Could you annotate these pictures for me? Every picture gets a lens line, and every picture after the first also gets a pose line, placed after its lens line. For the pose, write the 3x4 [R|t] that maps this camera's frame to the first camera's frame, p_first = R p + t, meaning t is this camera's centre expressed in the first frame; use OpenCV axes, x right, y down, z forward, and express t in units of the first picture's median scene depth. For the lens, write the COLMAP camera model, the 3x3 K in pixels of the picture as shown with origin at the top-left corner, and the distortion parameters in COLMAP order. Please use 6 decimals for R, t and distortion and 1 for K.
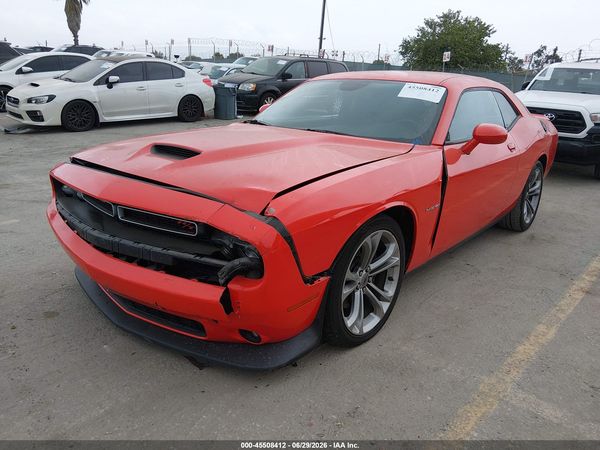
lens RADIAL K [[478.3, 0, 300.0], [0, 478.3, 225.0], [0, 0, 1]] dist [0.074840, -0.119638]
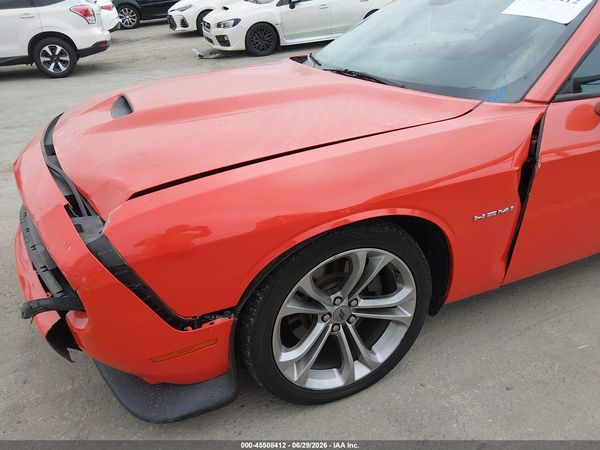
lens RADIAL K [[478.3, 0, 300.0], [0, 478.3, 225.0], [0, 0, 1]] dist [0.074840, -0.119638]
pose [[0.897805, 0.138360, -0.418095, 0.087897], [-0.069852, 0.982087, 0.175005, -0.030719], [0.434819, -0.127915, 0.891387, 0.101673]]
